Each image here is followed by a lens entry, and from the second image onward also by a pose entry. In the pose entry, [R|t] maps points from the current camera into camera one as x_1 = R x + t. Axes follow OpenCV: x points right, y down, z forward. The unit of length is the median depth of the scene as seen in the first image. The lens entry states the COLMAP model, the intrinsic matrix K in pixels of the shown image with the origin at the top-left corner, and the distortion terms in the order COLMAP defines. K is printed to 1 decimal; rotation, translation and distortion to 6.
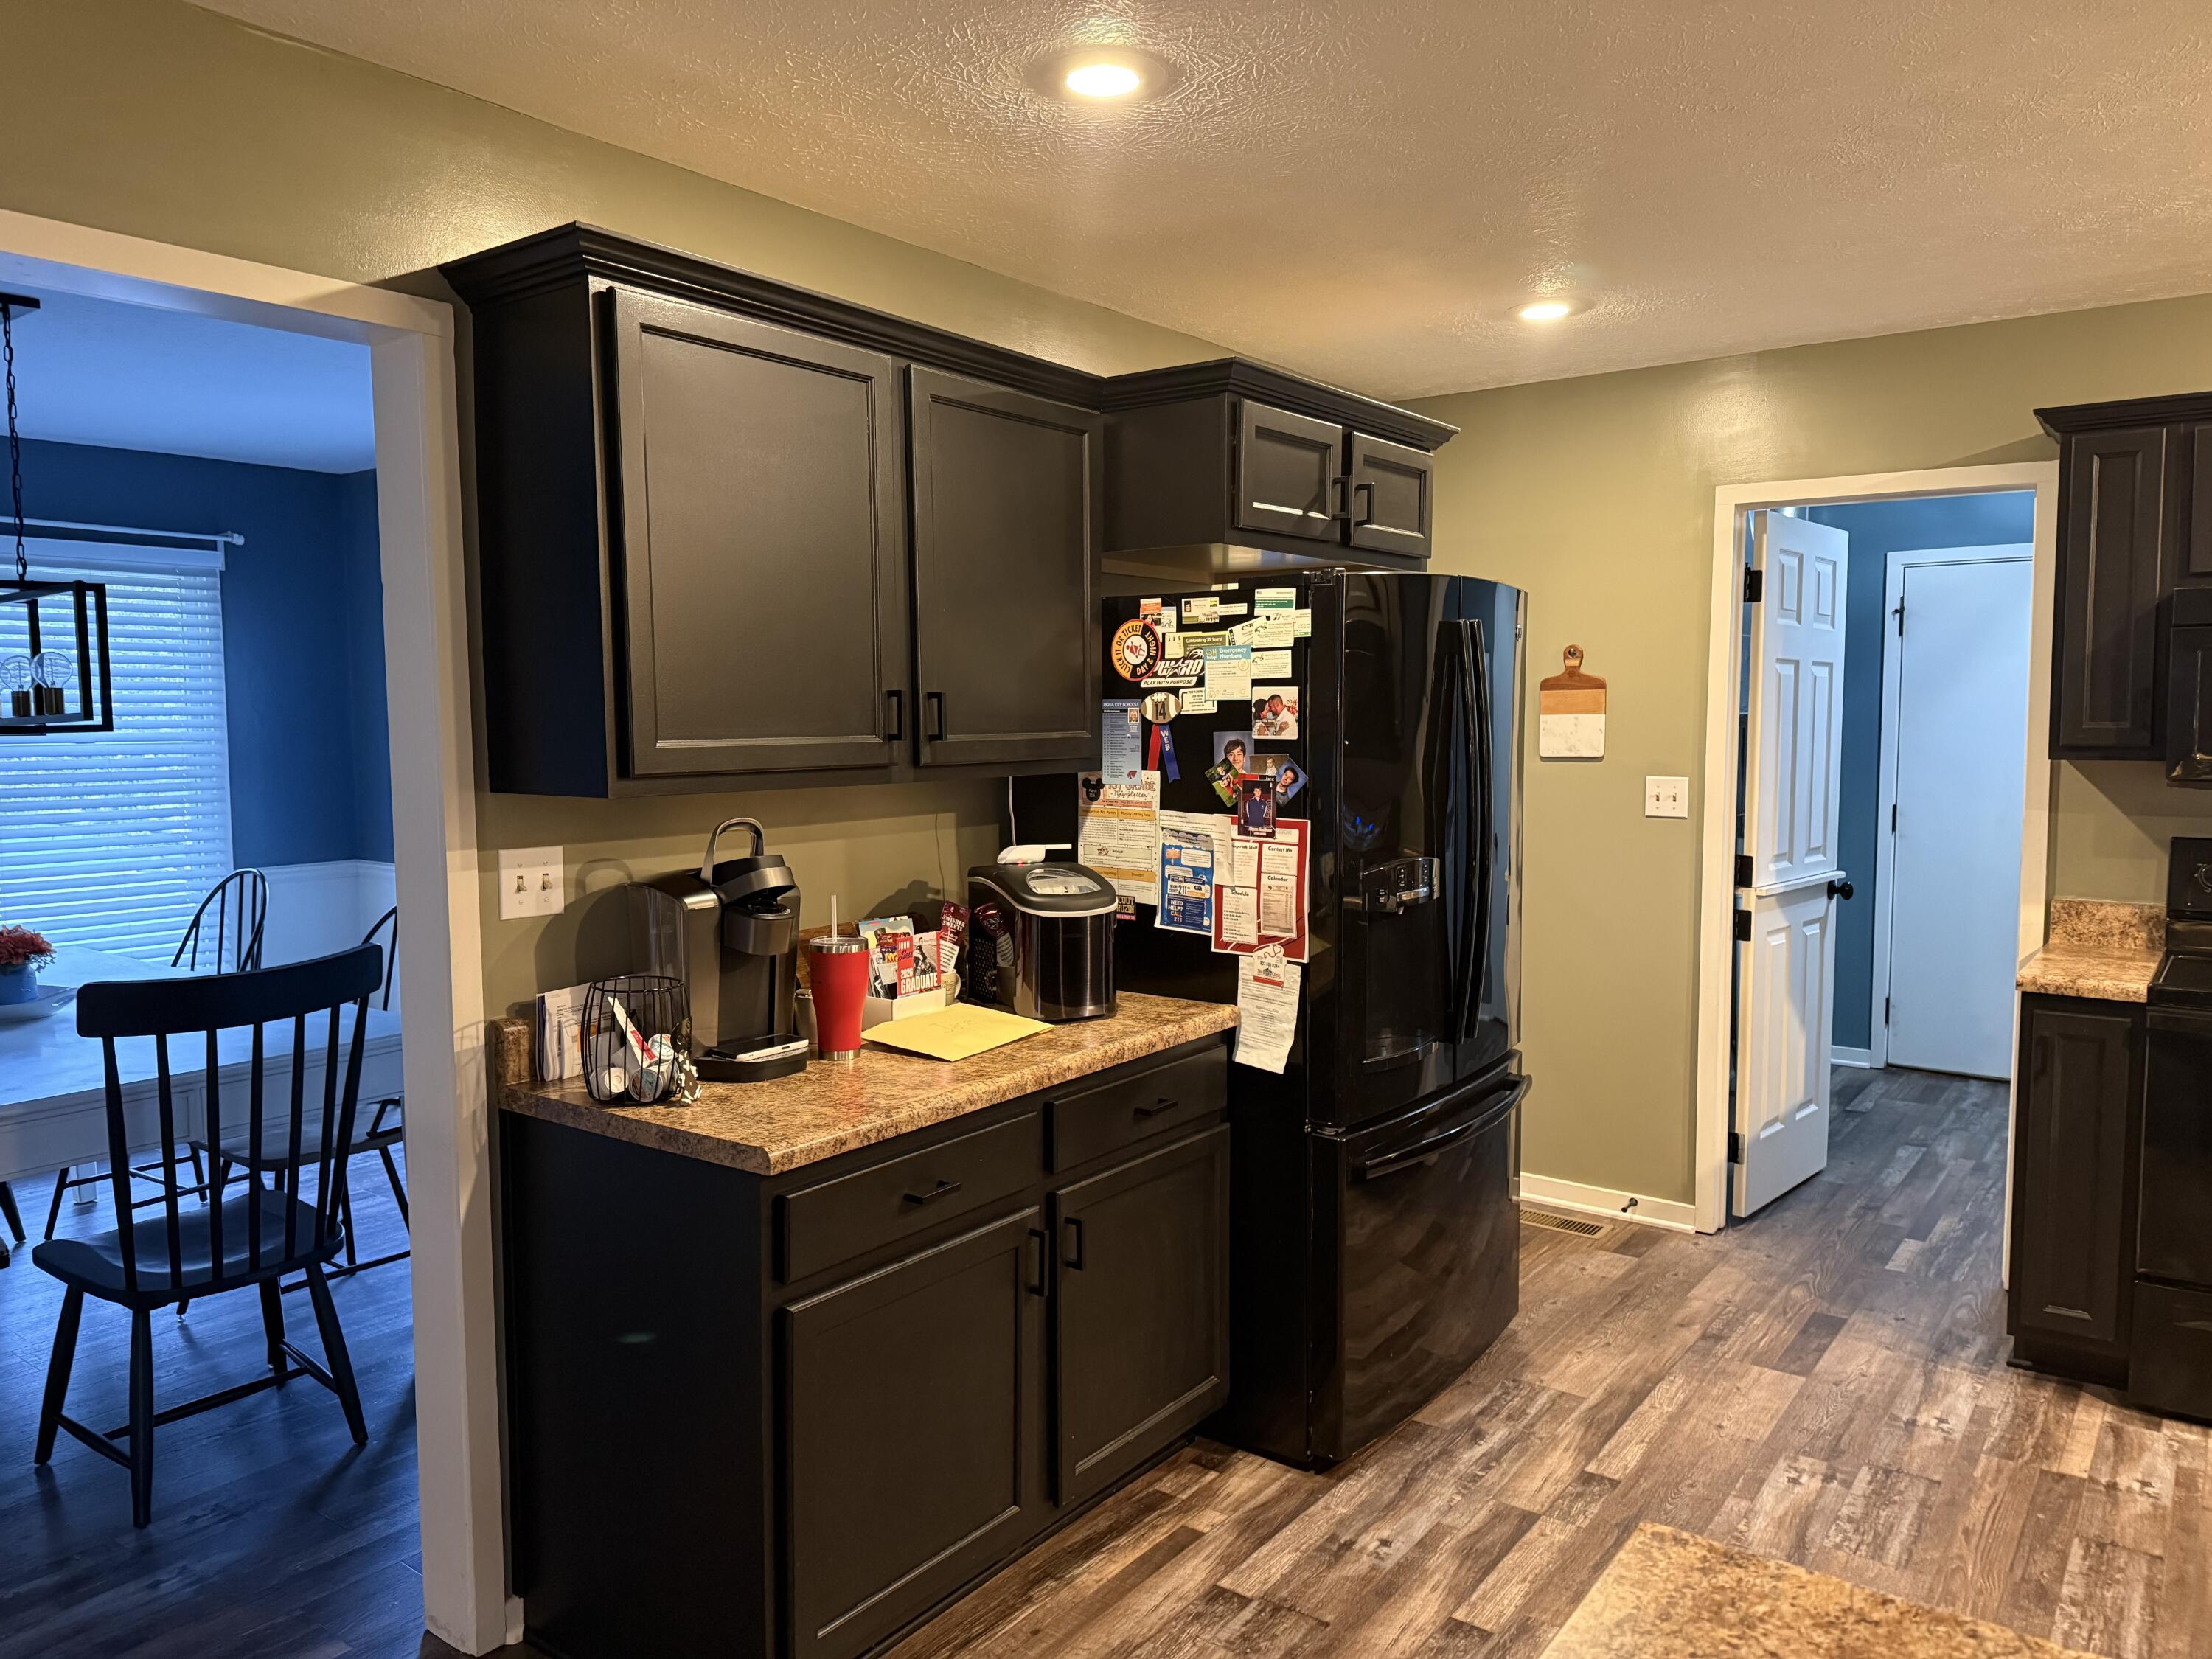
lens RADIAL K [[1554.1, 0, 1103.9], [0, 1554.1, 829.2], [0, 0, 1]] dist [0.043811, -0.038346]
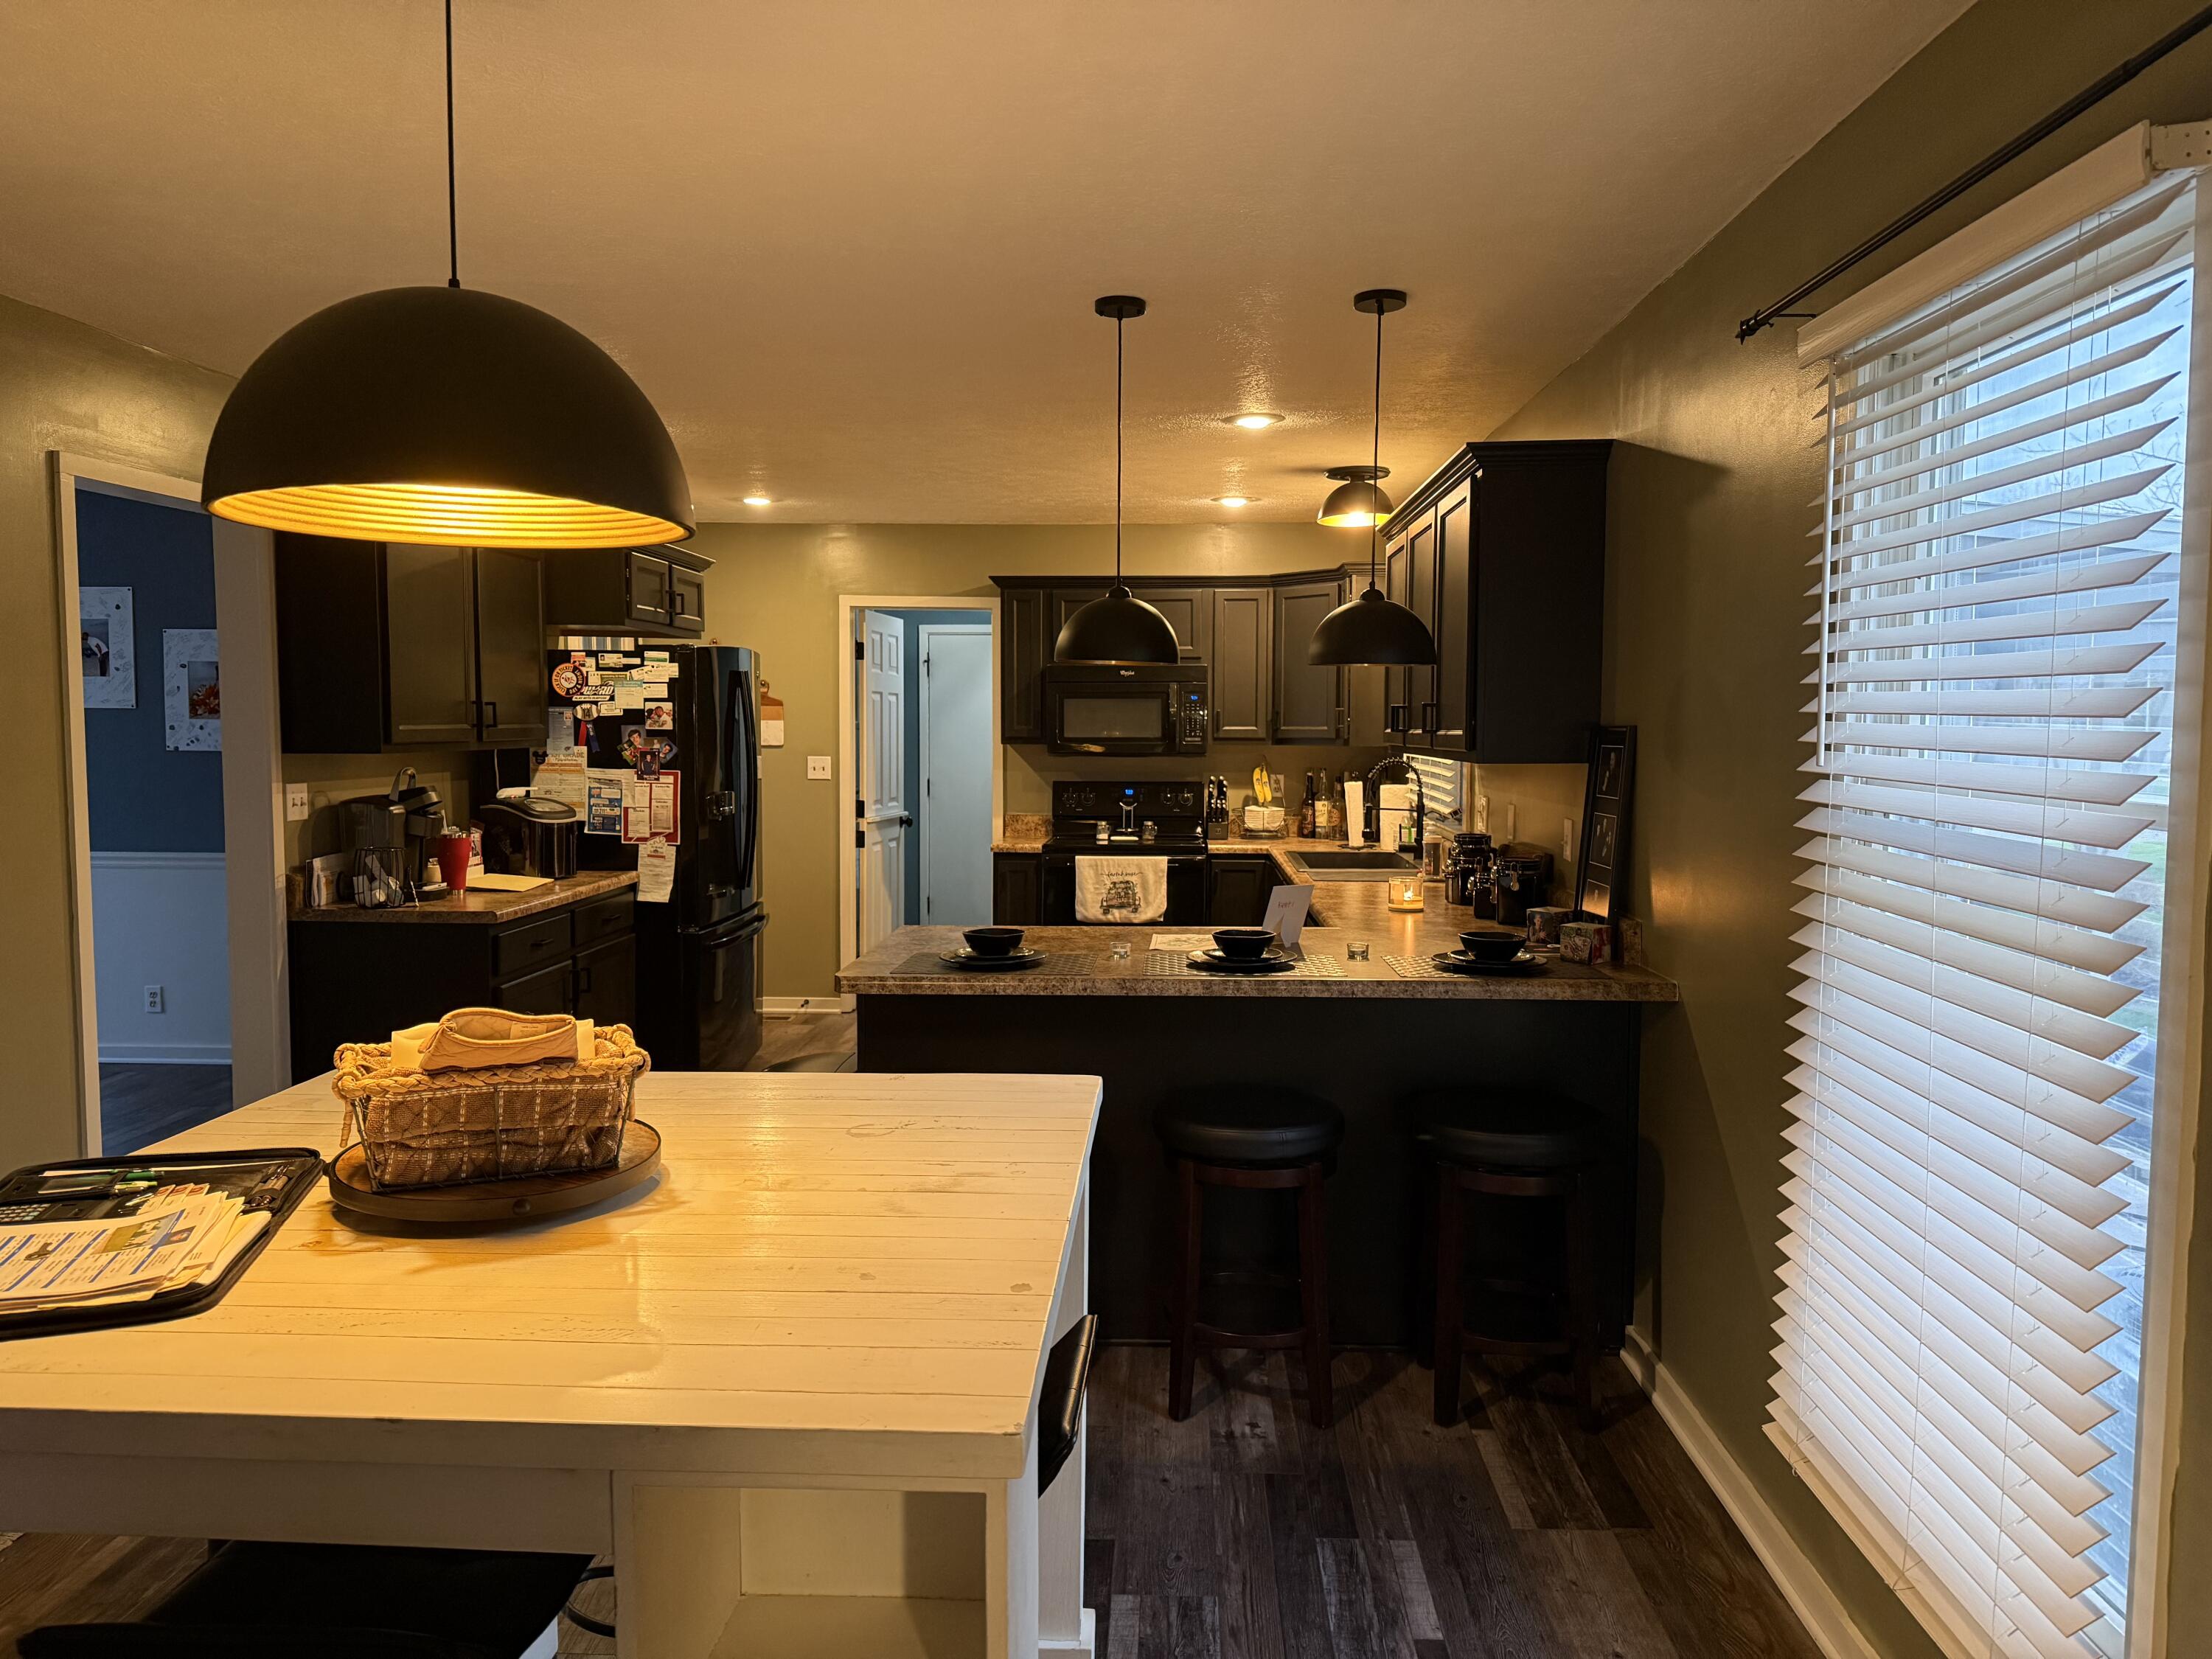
lens RADIAL K [[1554.1, 0, 1085.7], [0, 1554.1, 825.2], [0, 0, 1]] dist [0.043811, -0.038346]
pose [[0.832713, -0.027612, 0.553017, -0.499789], [0.033989, 0.999421, -0.001278, 0.078206], [-0.552661, 0.019860, 0.833169, -0.866304]]
